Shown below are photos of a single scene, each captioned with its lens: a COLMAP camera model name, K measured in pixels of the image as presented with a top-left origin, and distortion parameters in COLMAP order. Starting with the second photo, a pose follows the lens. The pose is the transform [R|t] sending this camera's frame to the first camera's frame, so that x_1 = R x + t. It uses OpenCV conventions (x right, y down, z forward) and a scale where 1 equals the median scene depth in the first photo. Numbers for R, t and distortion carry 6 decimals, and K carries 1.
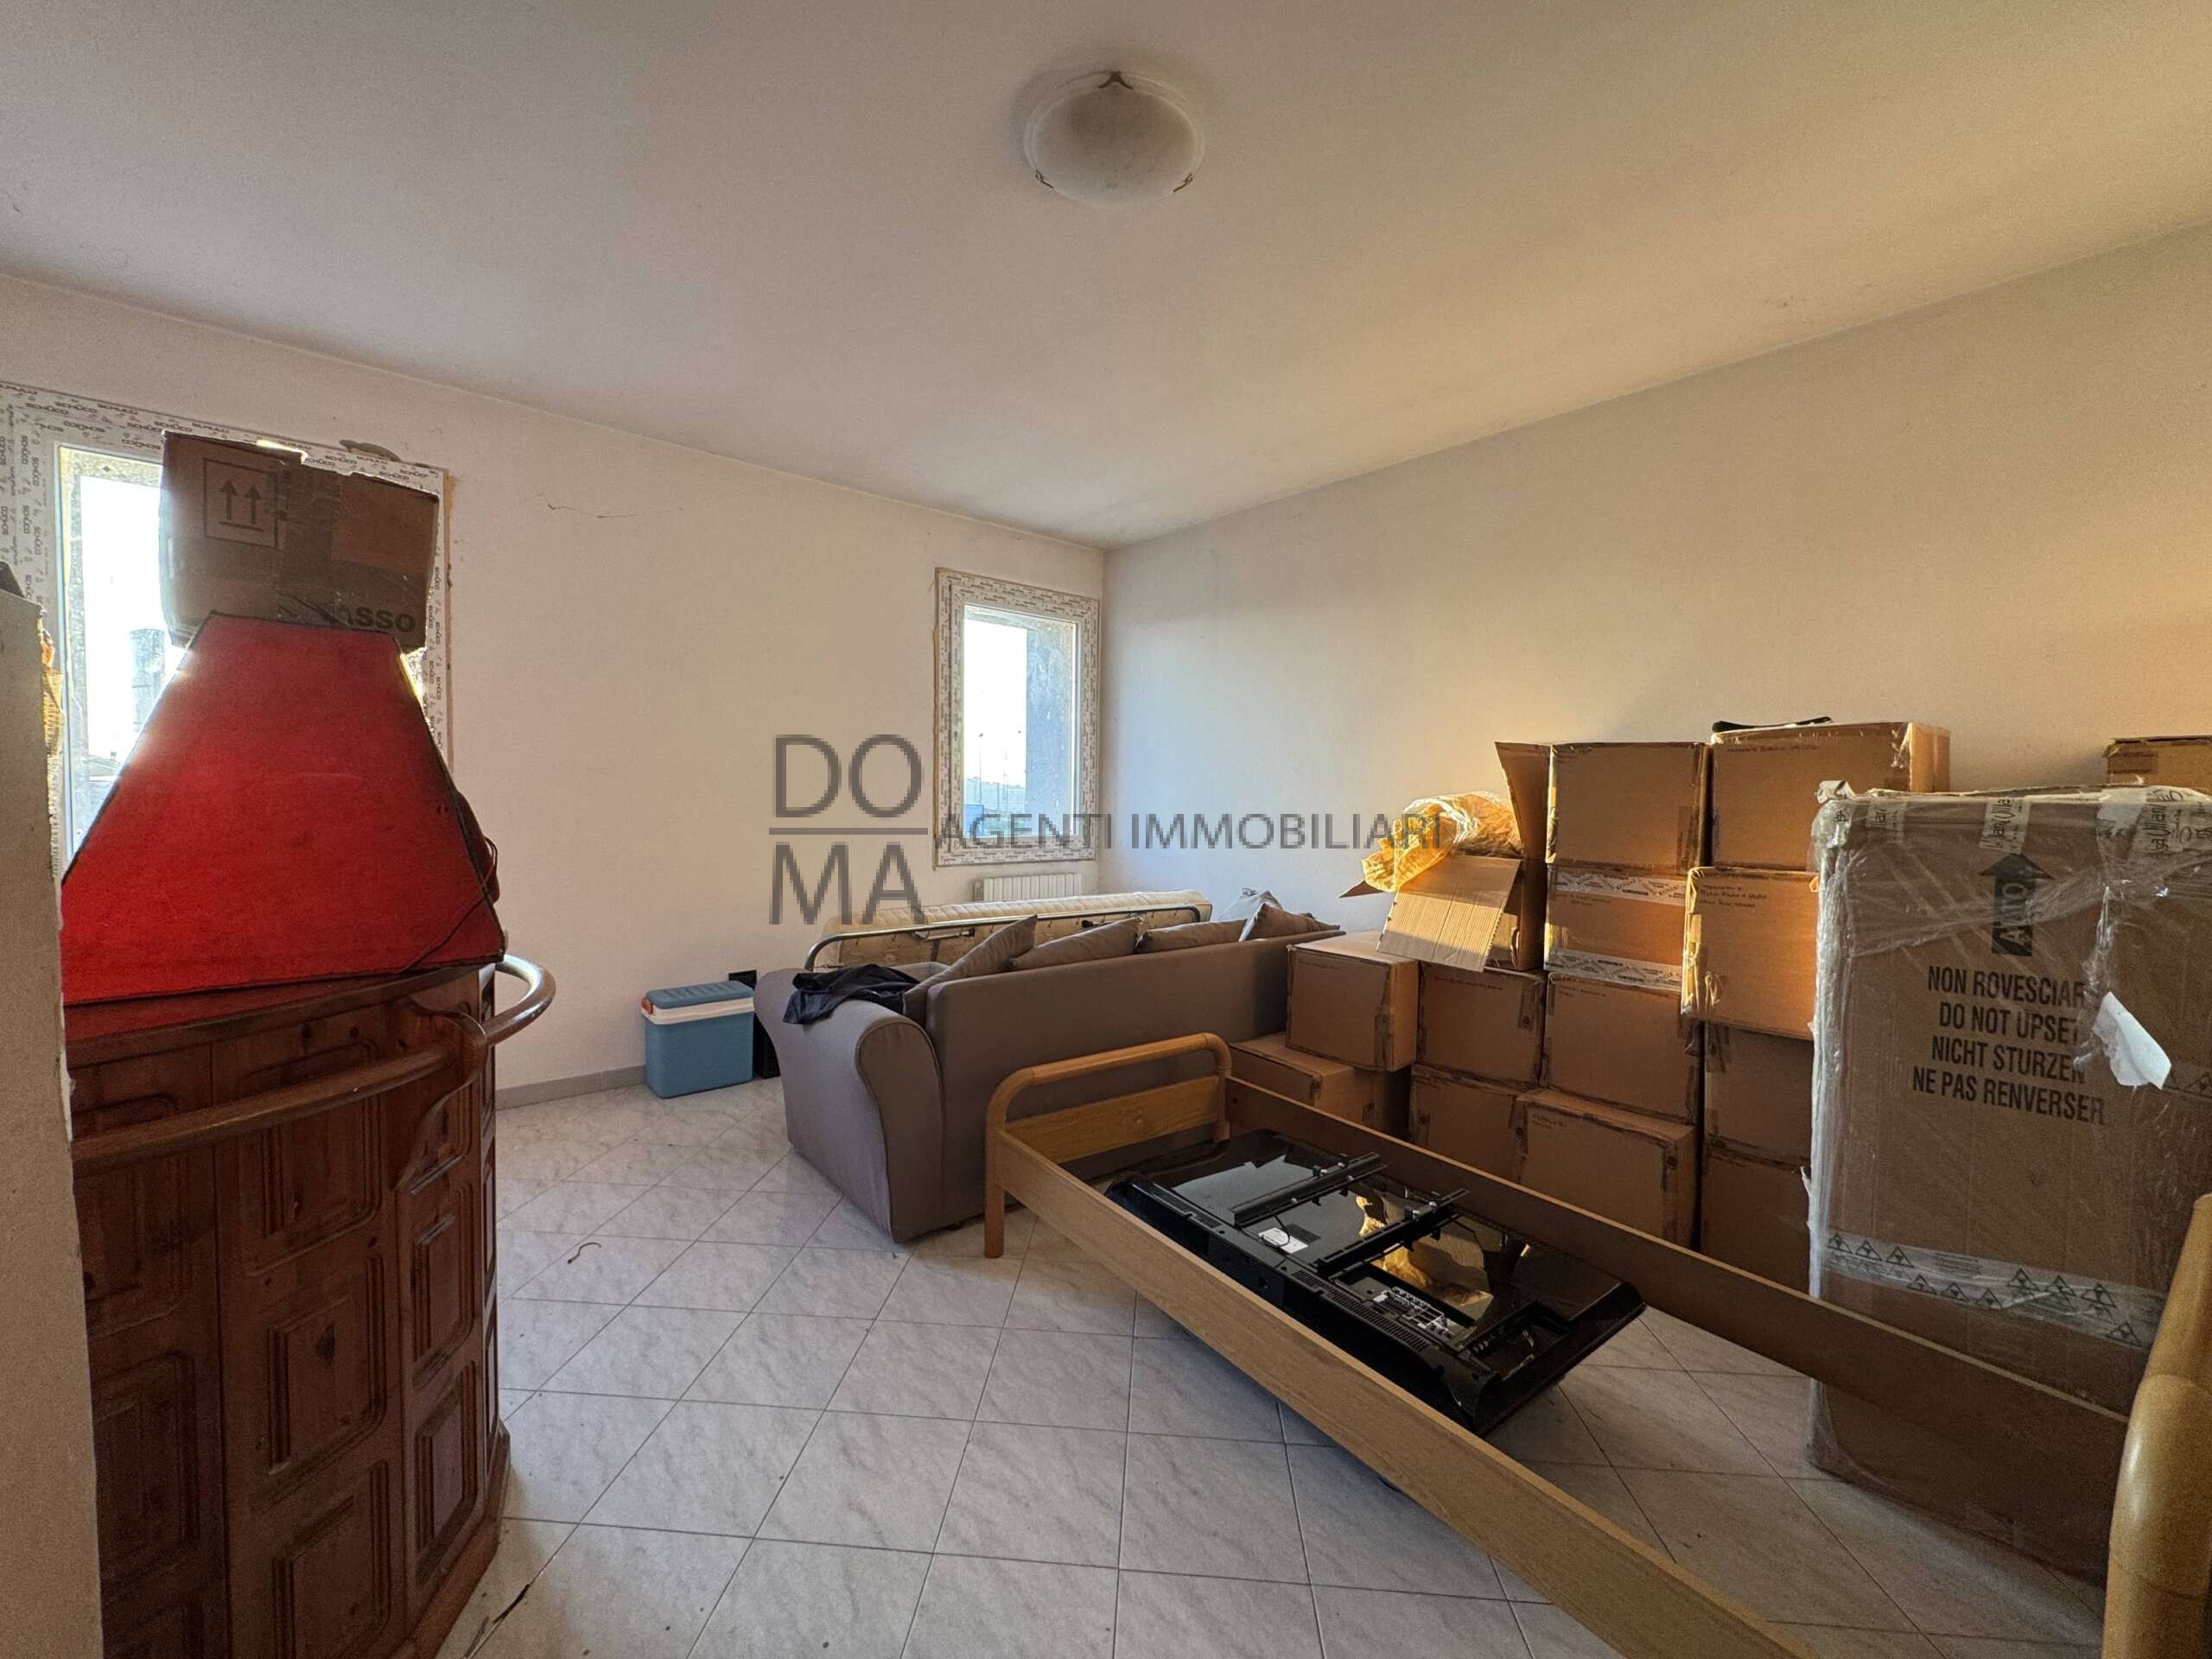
lens RADIAL K [[874.8, 0, 1103.0], [0, 874.8, 834.5], [0, 0, 1]] dist [-0.002131, -0.000067]
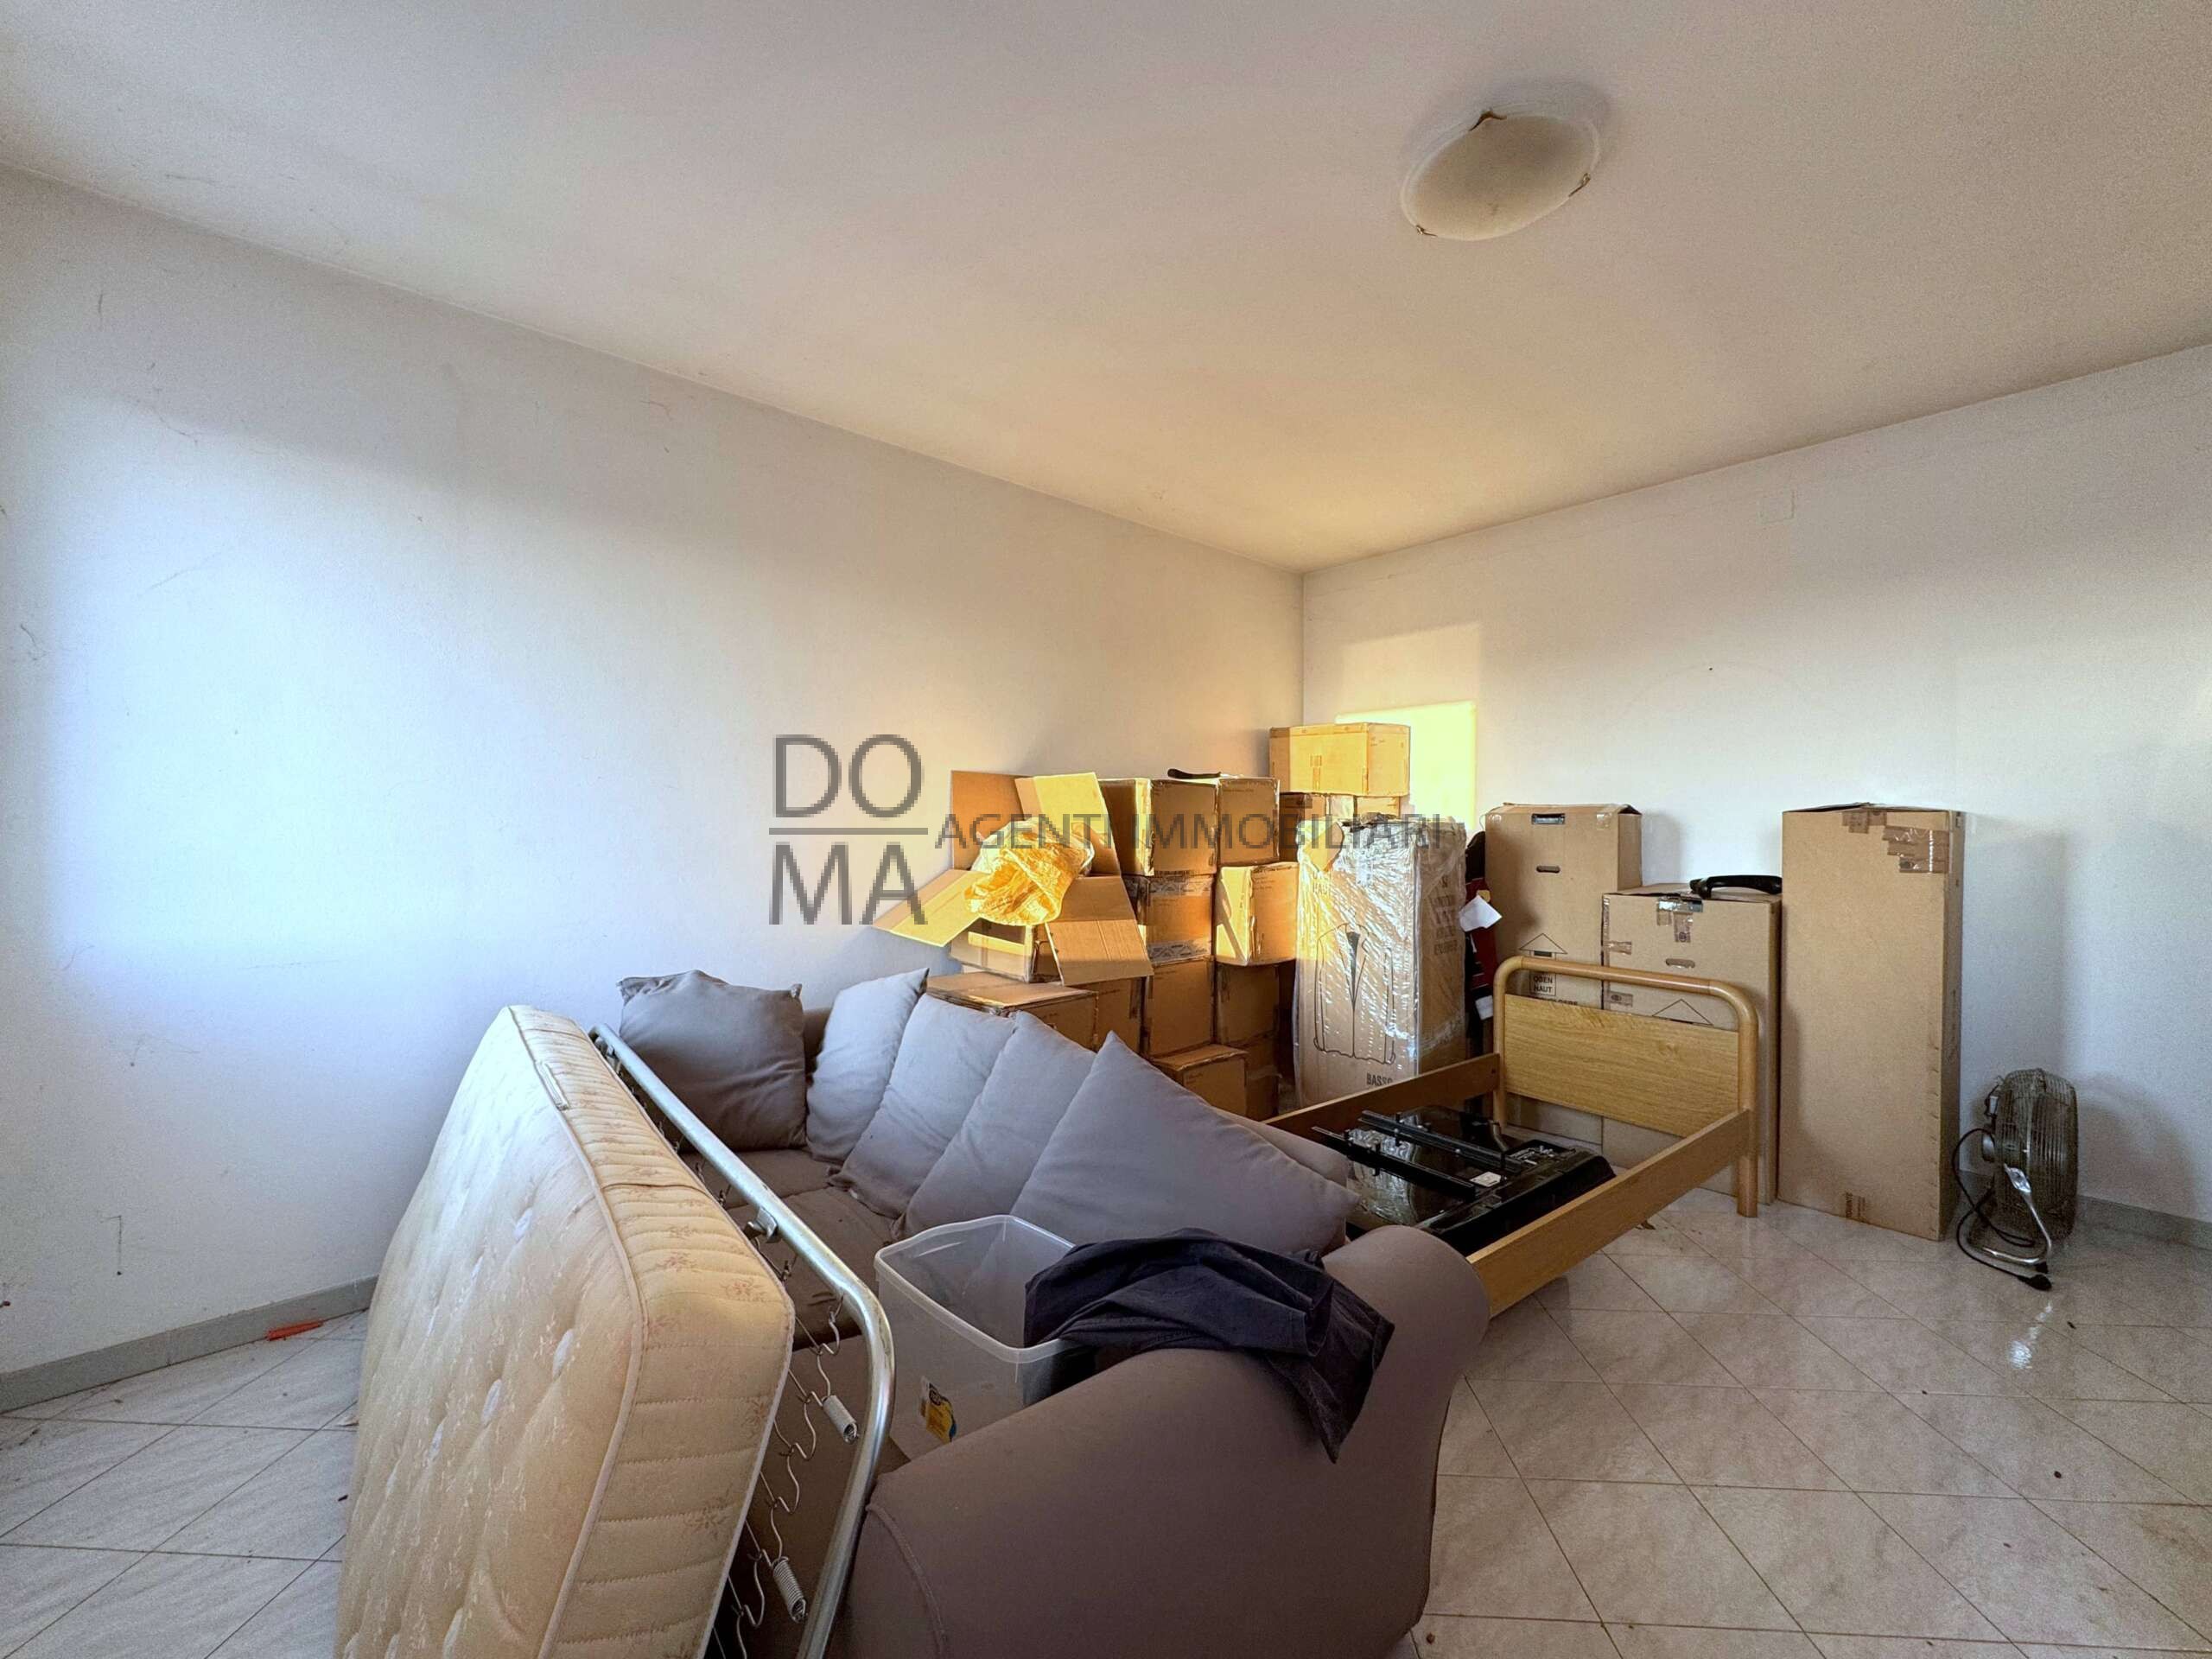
lens RADIAL K [[874.8, 0, 1103.0], [0, 874.8, 834.5], [0, 0, 1]] dist [-0.002131, -0.000067]
pose [[-0.022330, -0.021697, 0.999515, -0.808326], [0.054666, 0.998242, 0.022890, -0.064737], [-0.998255, 0.055151, -0.021105, 1.226646]]
